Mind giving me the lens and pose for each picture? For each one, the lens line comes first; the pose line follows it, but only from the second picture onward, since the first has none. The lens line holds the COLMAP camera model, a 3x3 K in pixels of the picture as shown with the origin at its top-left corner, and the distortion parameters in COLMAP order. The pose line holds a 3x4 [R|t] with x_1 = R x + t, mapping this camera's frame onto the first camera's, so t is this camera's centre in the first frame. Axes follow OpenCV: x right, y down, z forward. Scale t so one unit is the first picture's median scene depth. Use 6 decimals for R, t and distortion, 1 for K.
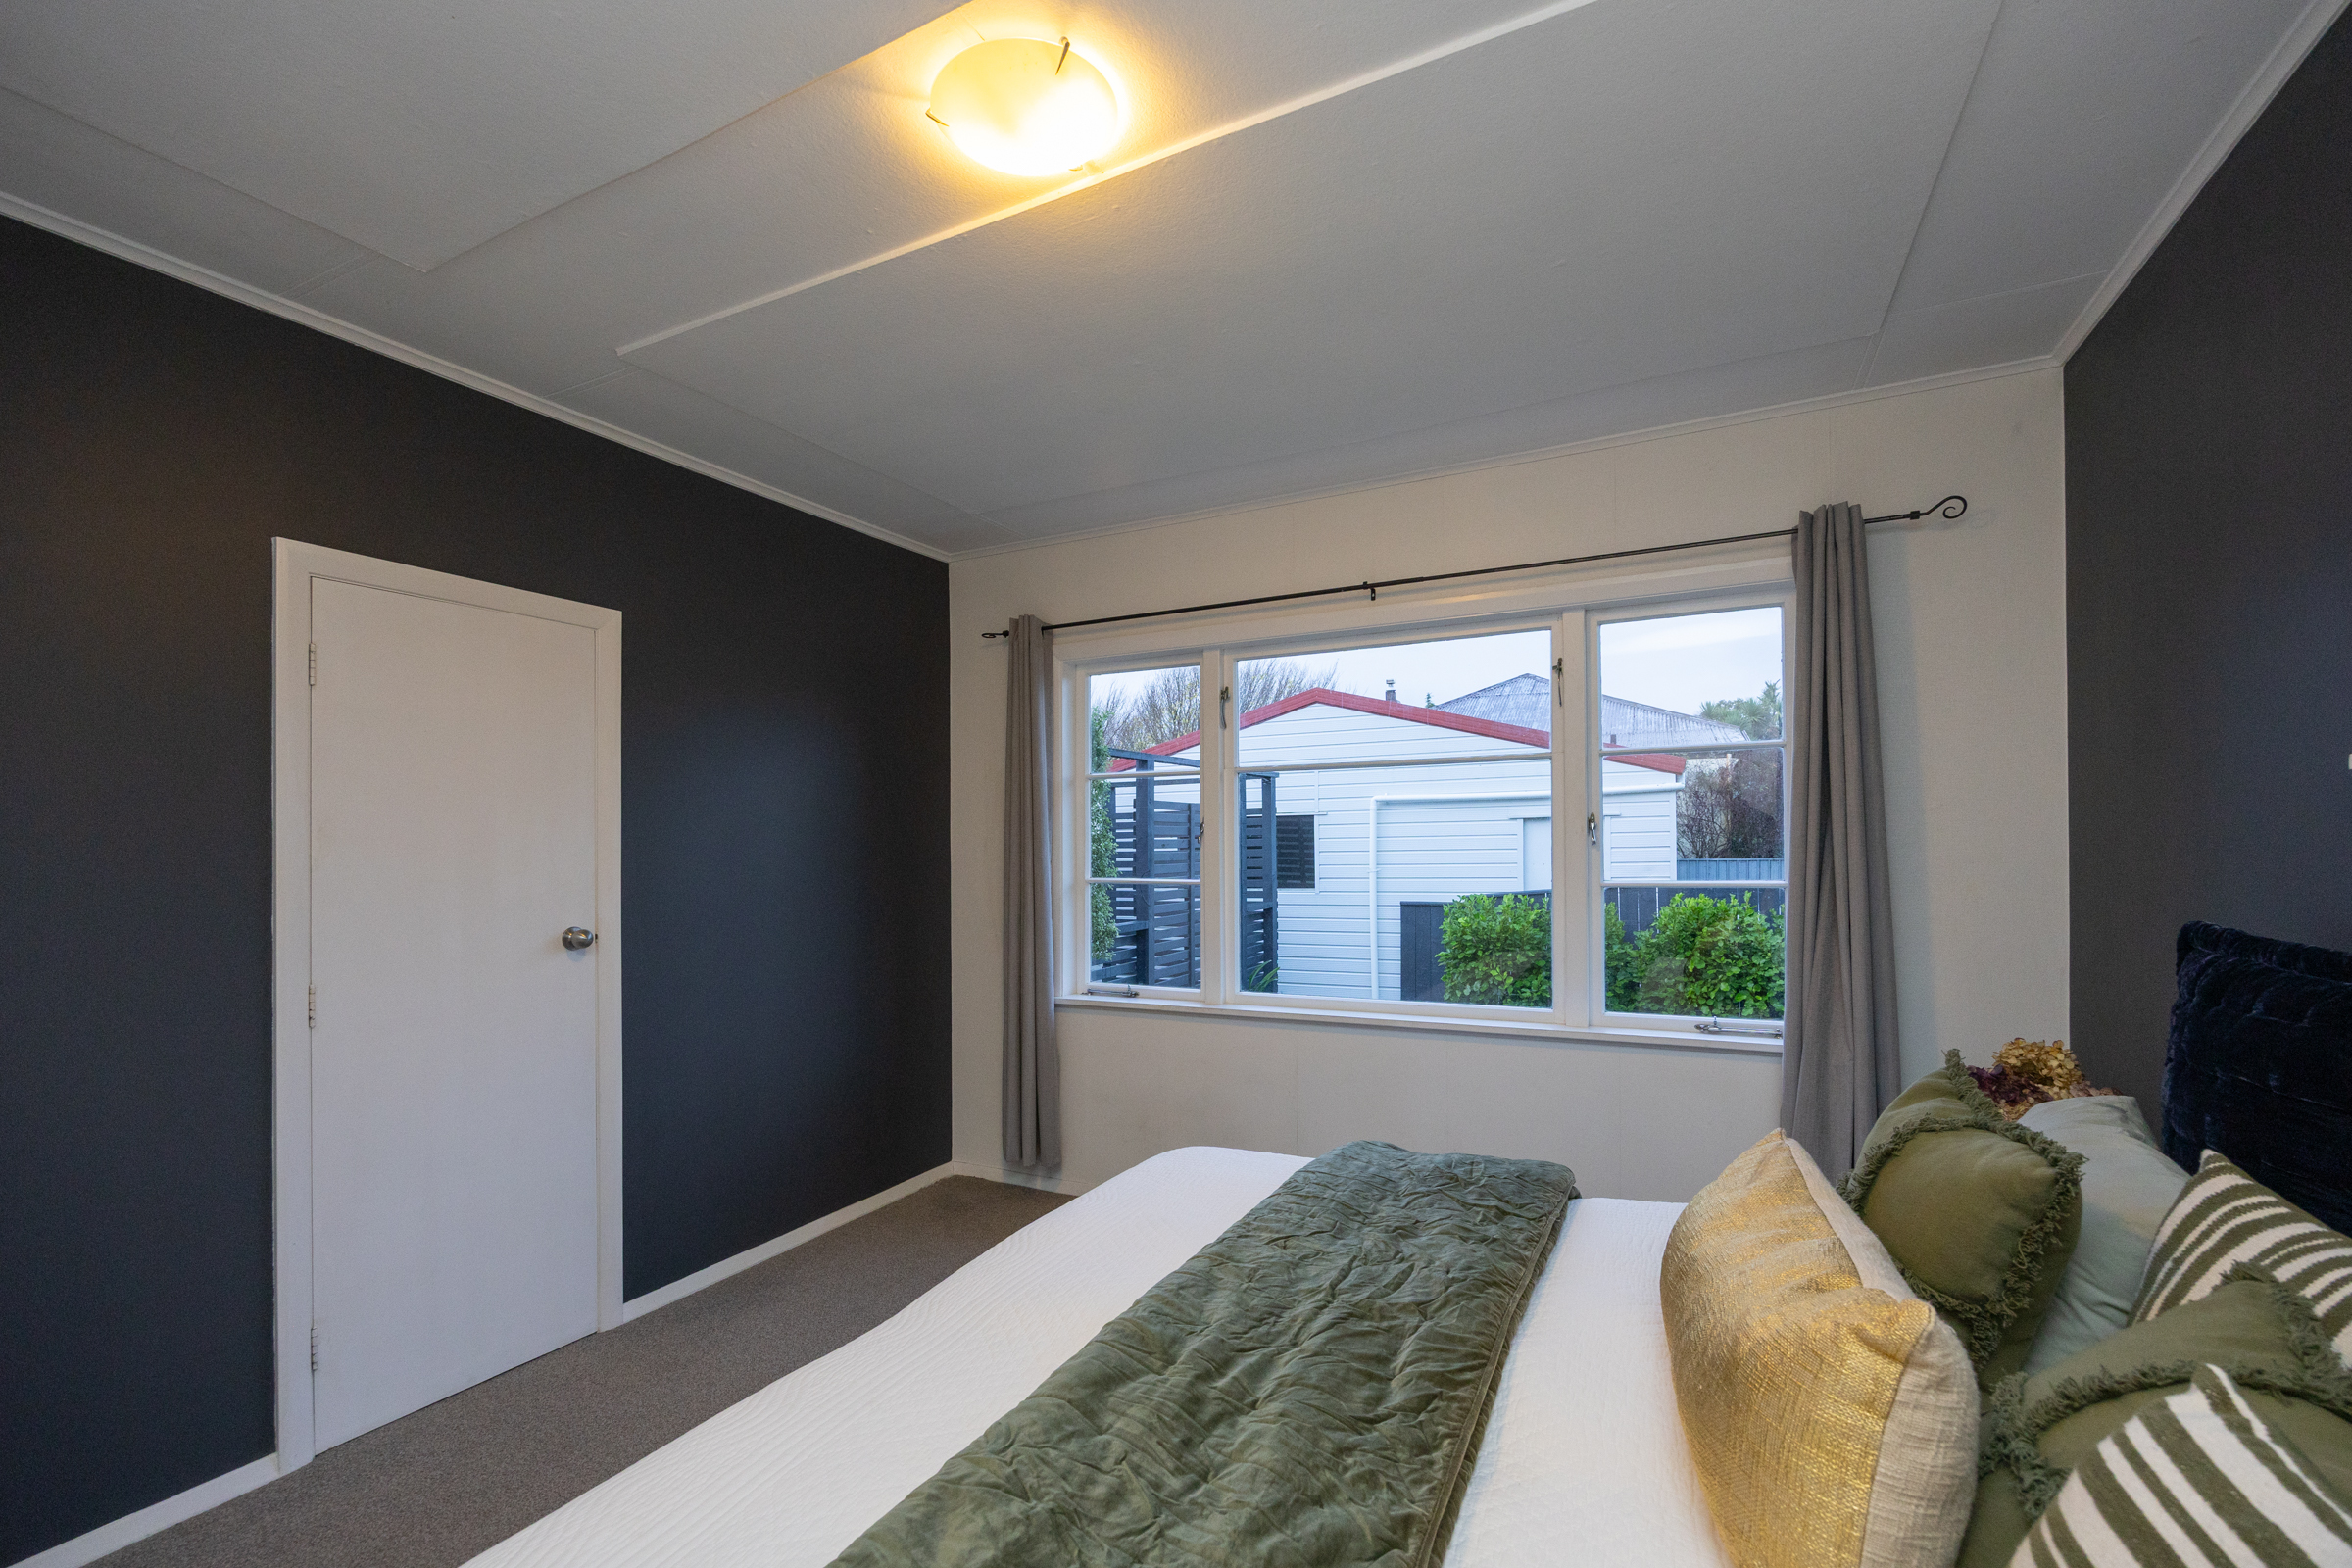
lens RADIAL K [[1025.2, 0, 1170.3], [0, 1025.2, 848.6], [0, 0, 1]] dist [-0.000817, -0.000029]
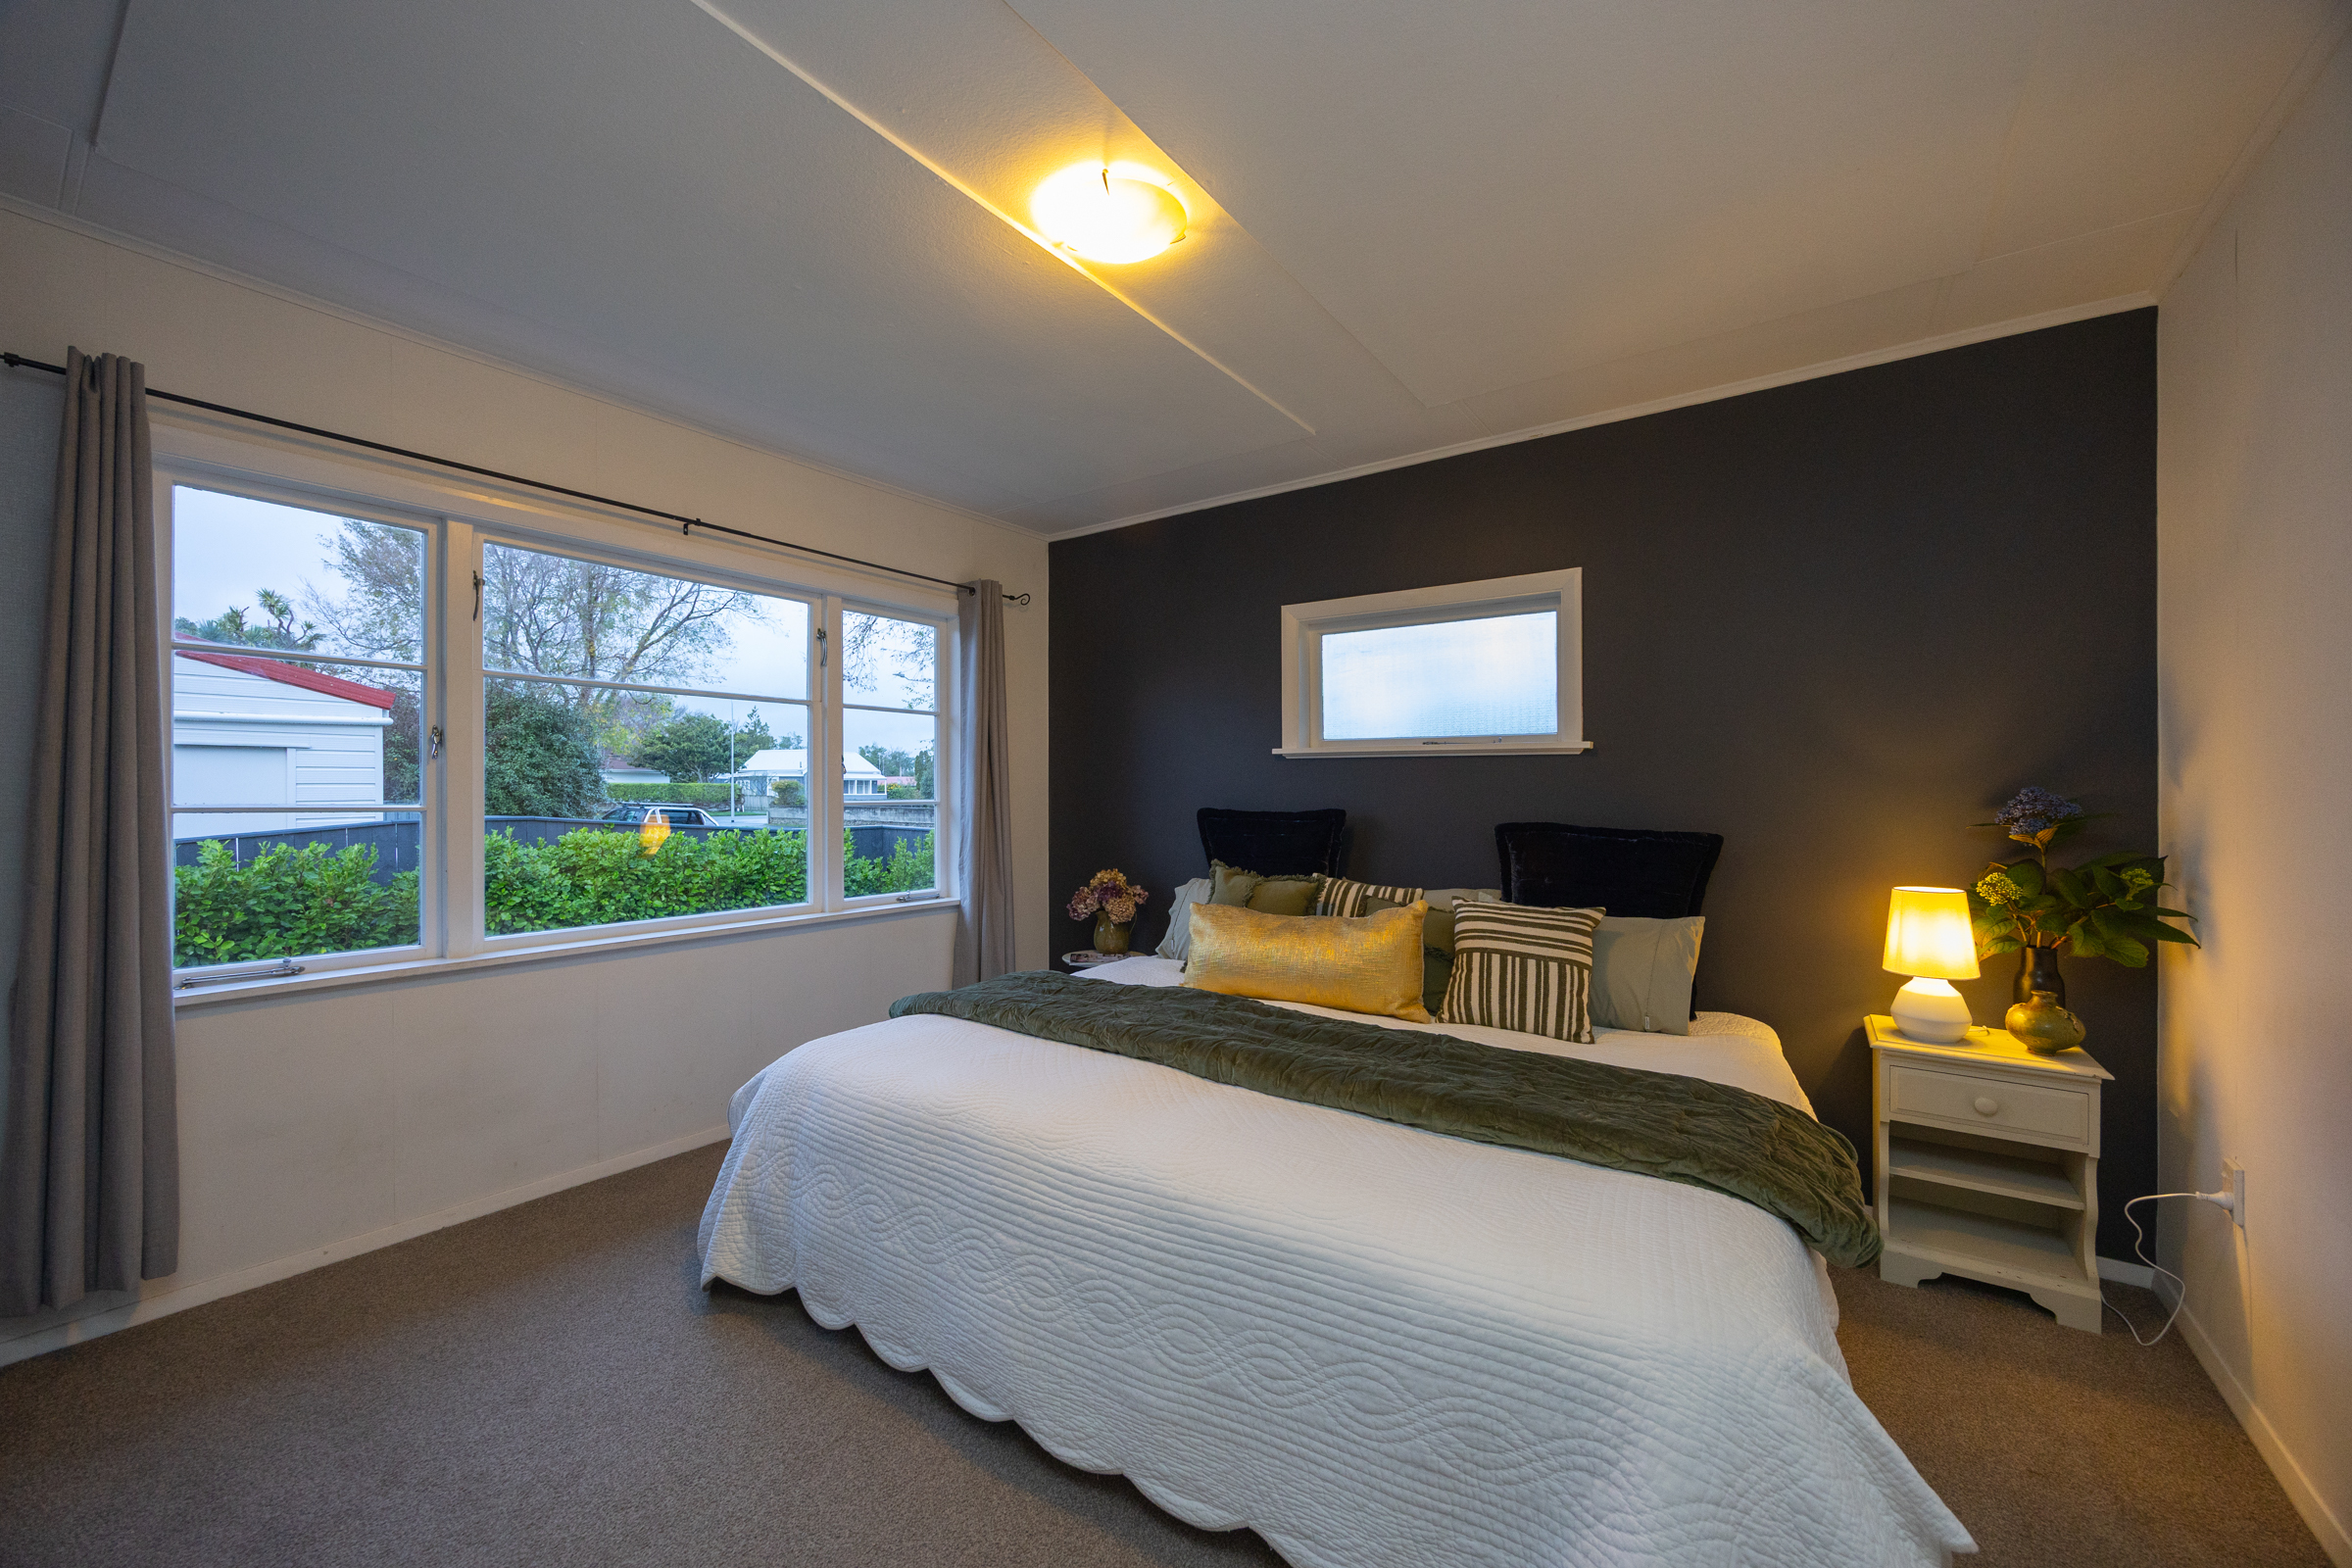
lens RADIAL K [[880.2, 0, 1217.5], [0, 880.2, 788.5], [0, 0, 1]] dist [-0.000440, -0.000003]
pose [[0.127277, 0.015803, 0.991741, -0.546402], [-0.005112, 0.999870, -0.015276, 0.024813], [-0.991854, -0.003126, 0.127342, 0.302069]]
